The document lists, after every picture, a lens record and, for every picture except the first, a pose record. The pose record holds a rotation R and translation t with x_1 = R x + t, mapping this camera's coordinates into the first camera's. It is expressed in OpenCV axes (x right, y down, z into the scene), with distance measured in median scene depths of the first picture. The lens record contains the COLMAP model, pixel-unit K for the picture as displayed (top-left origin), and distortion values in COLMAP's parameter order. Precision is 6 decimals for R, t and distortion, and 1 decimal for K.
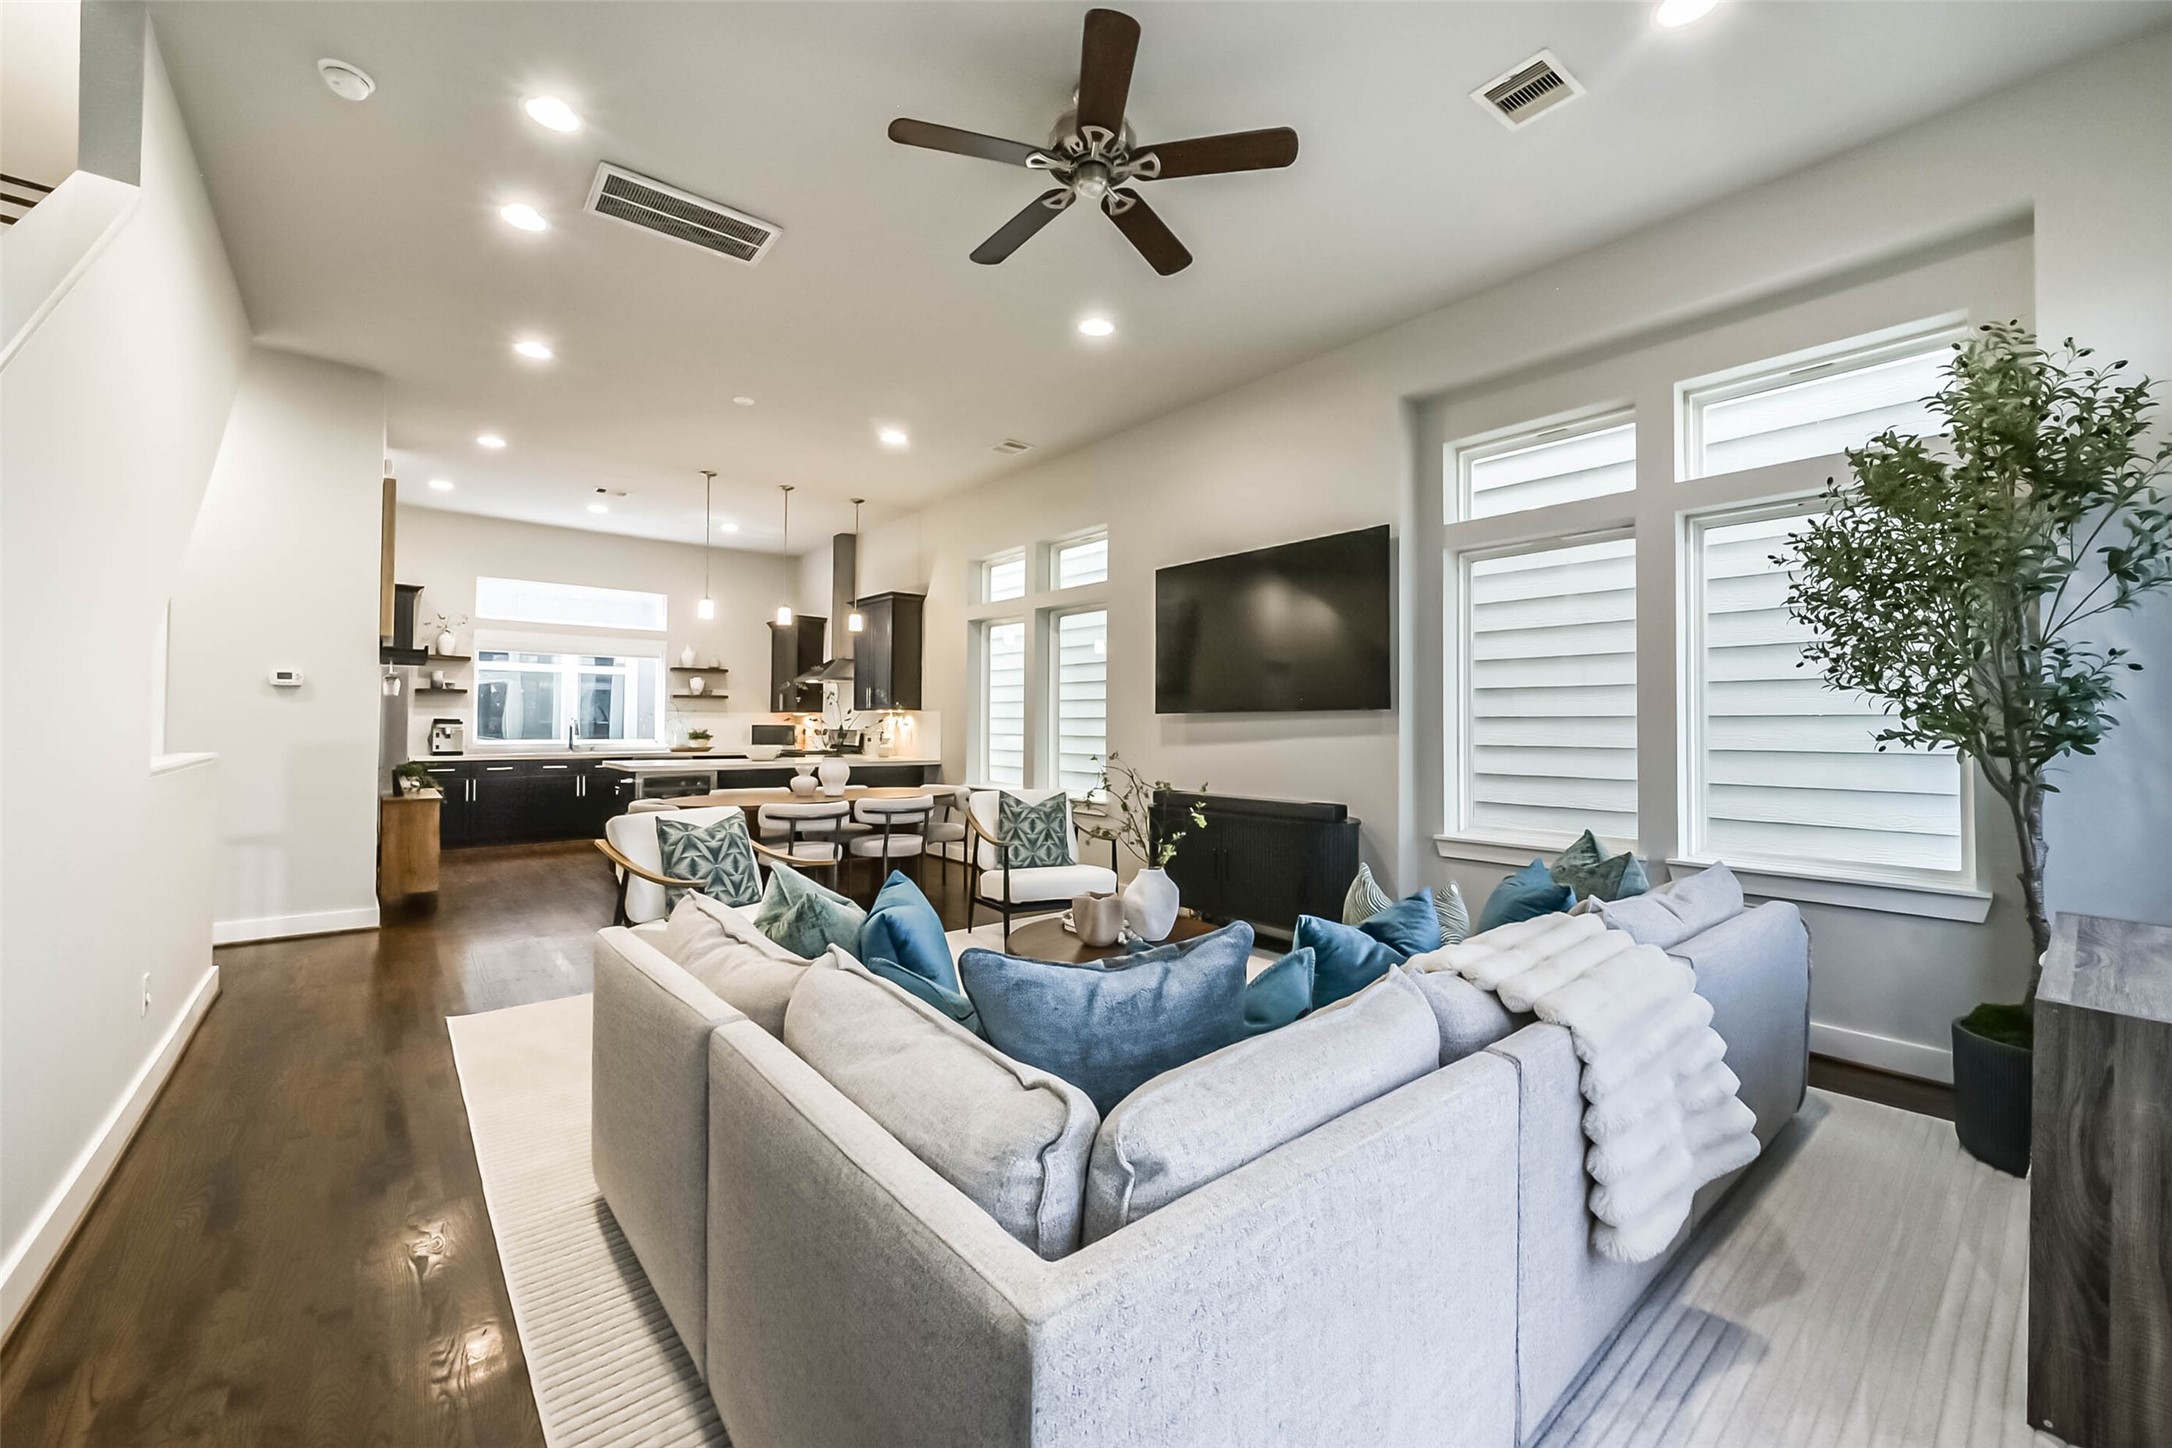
lens RADIAL K [[854.8, 0, 1102.2], [0, 854.8, 722.7], [0, 0, 1]] dist [-0.000141, -0.000333]
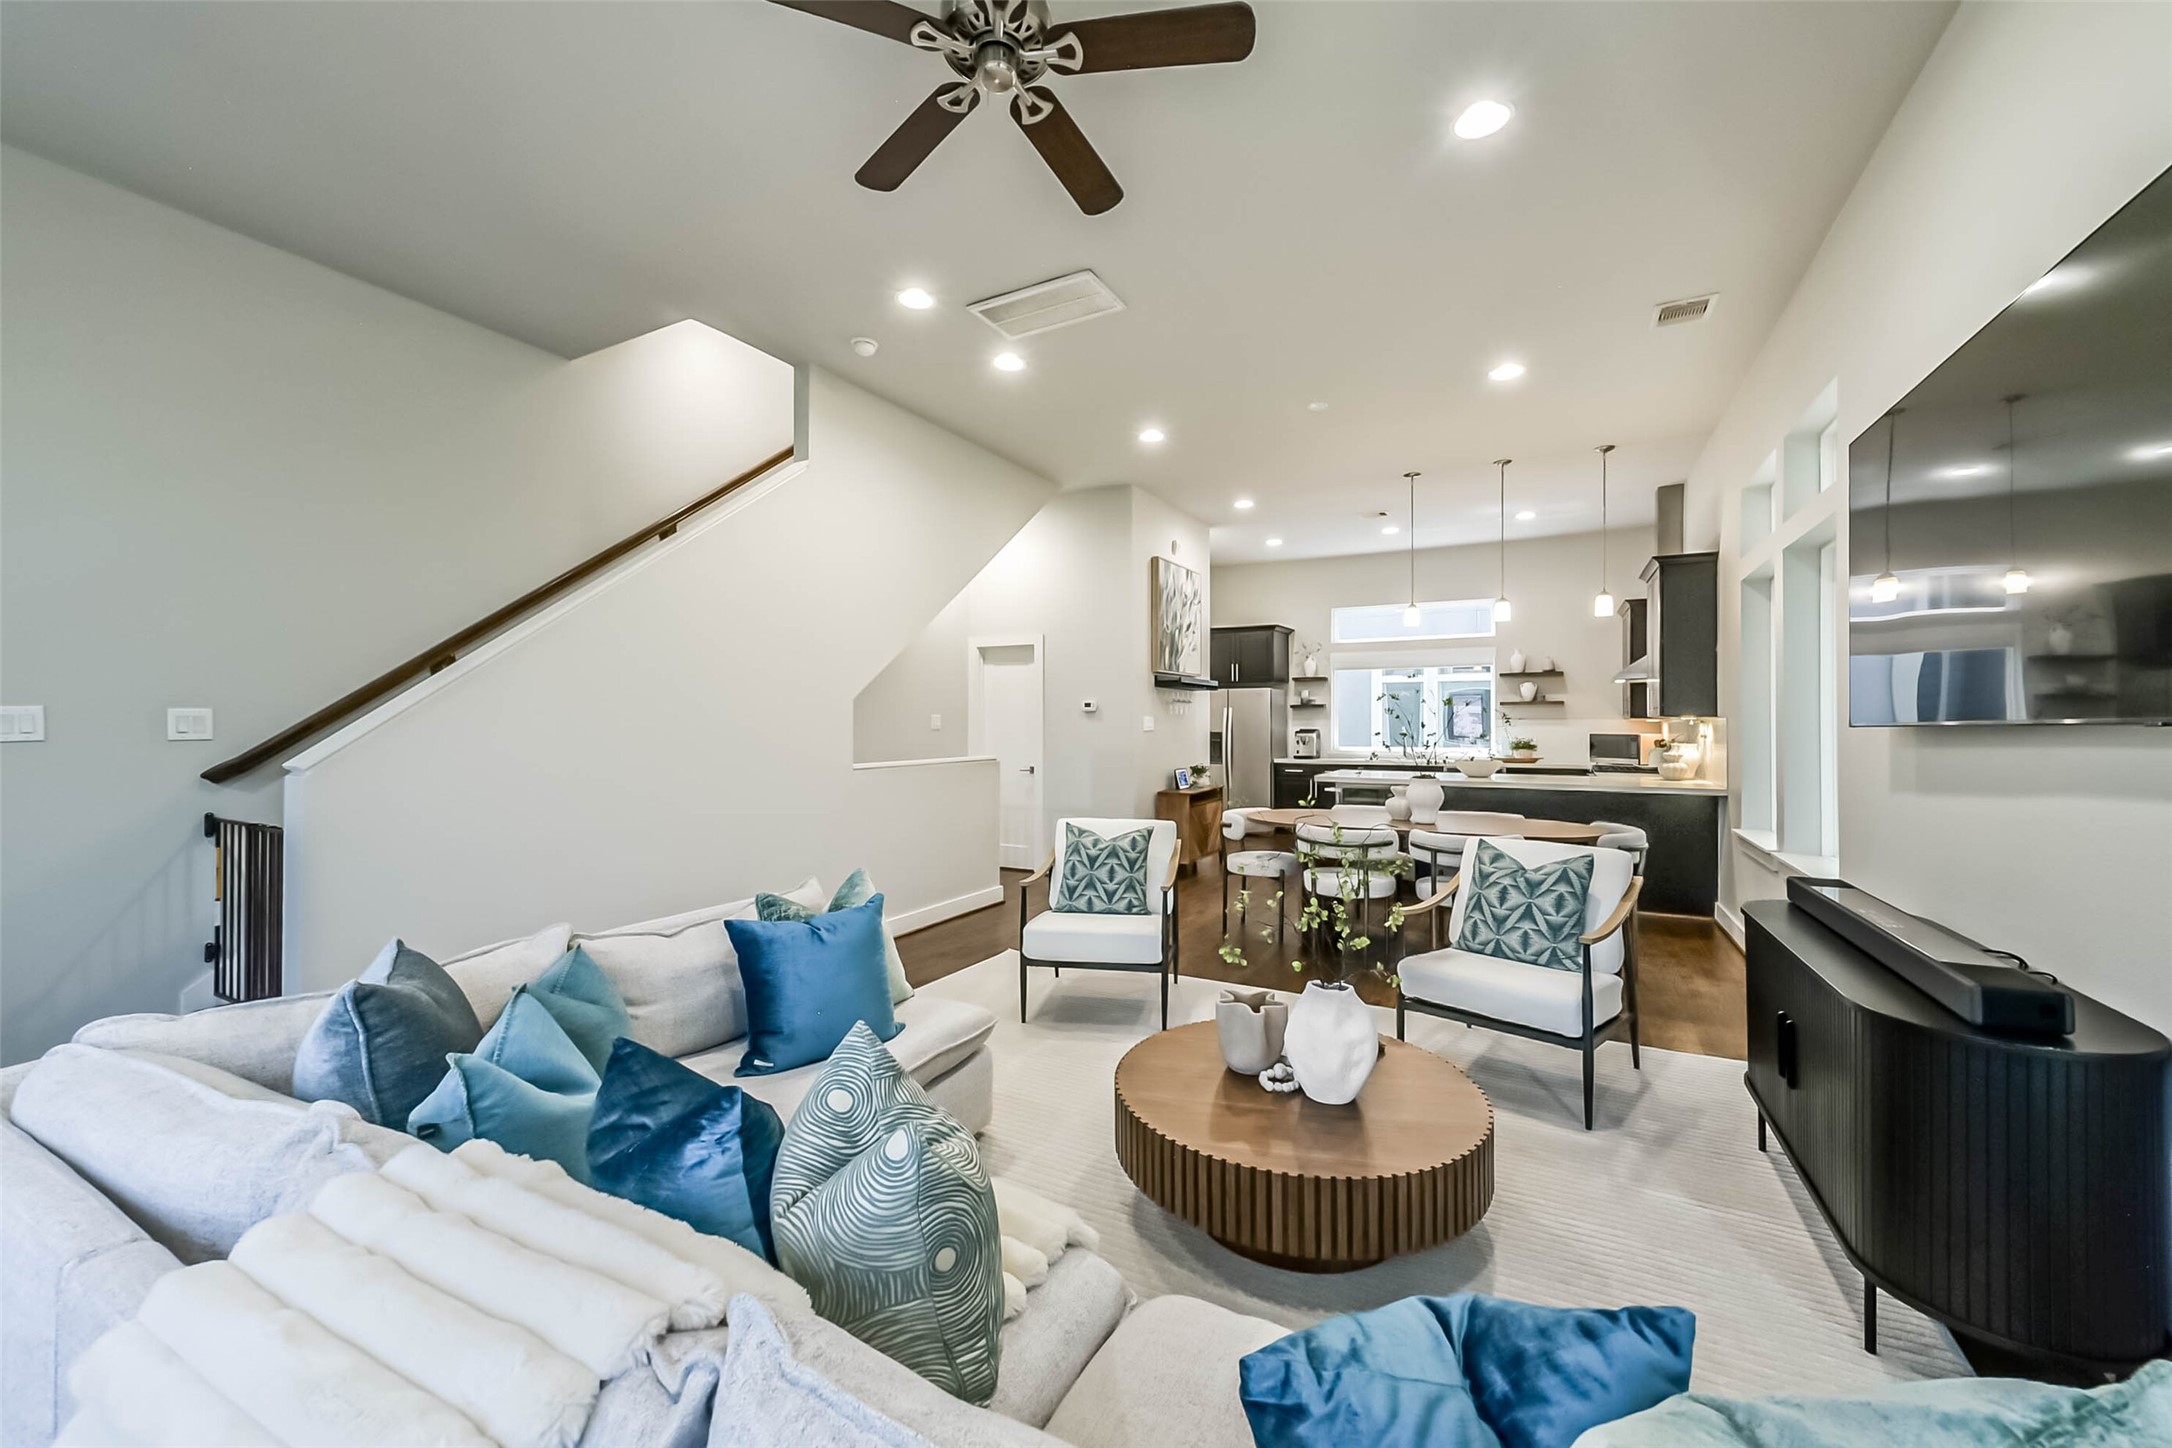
lens RADIAL K [[854.4, 0, 1106.4], [0, 854.4, 728.9], [0, 0, 1]] dist [0.030462, -0.000388]
pose [[0.374997, 0.000862, -0.927026, 0.259384], [0.004908, 0.999984, 0.002916, -0.009359], [0.927013, -0.005644, 0.374987, 0.270946]]
